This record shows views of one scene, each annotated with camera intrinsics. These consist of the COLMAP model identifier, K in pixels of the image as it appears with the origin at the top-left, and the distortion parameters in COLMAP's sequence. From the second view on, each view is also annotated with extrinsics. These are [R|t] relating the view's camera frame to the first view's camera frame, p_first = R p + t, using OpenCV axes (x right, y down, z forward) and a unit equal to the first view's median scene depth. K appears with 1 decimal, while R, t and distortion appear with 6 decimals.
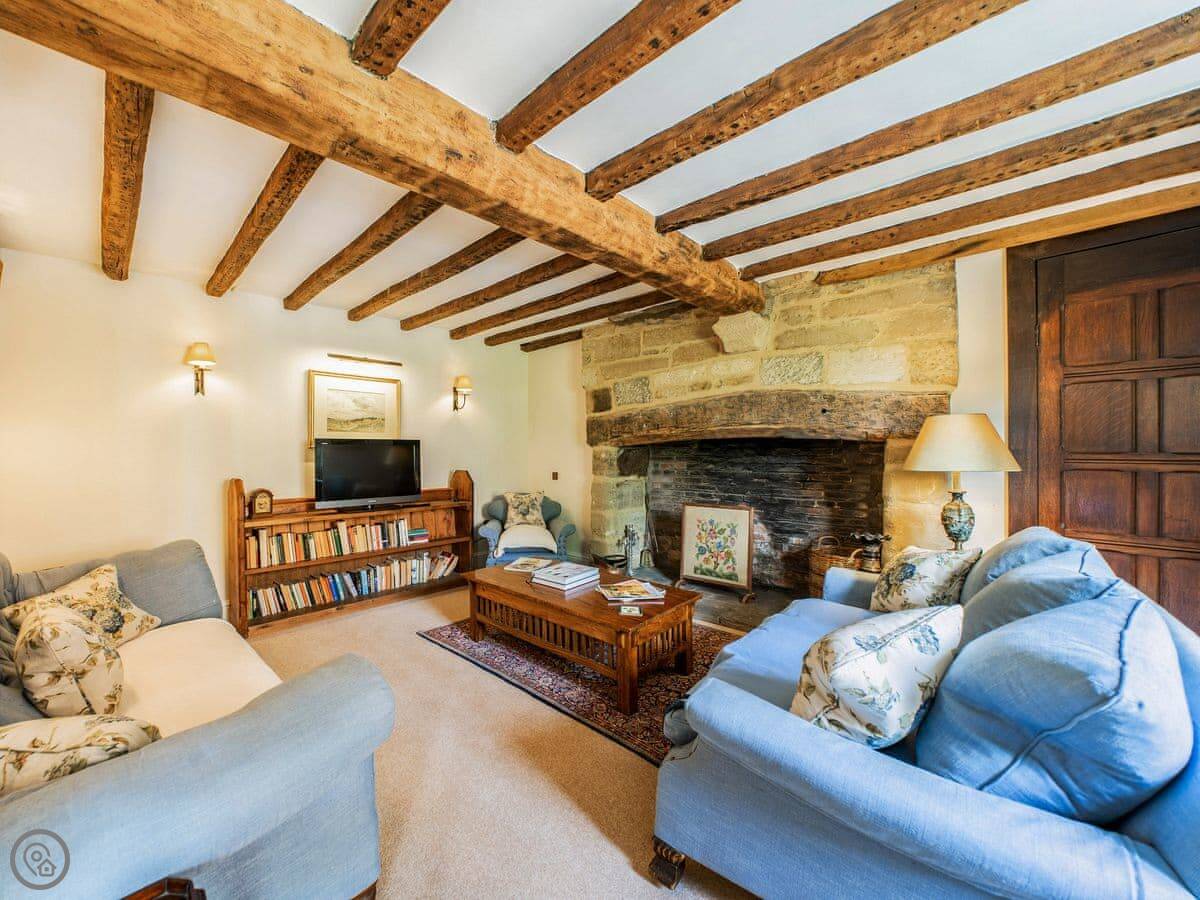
lens RADIAL K [[469.9, 0, 620.5], [0, 469.9, 443.4], [0, 0, 1]] dist [-0.000109, -0.000021]
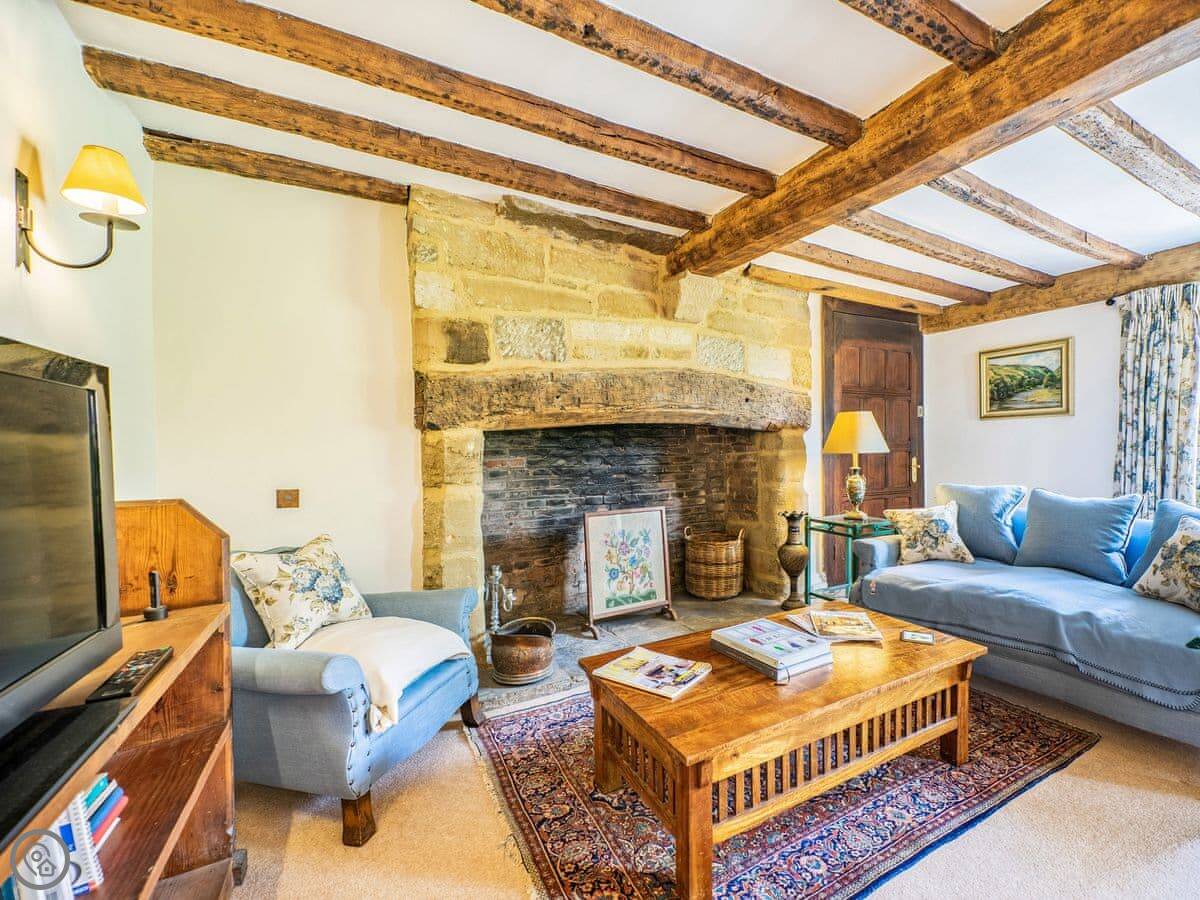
lens RADIAL K [[508.5, 0, 600.0], [0, 508.5, 450.0], [0, 0, 1]] dist [-0.001968, -0.000159]
pose [[0.362663, -0.003877, 0.931912, -0.581484], [-0.004420, 0.999973, 0.005880, 0.028117], [-0.931910, -0.006251, 0.362636, 0.731544]]
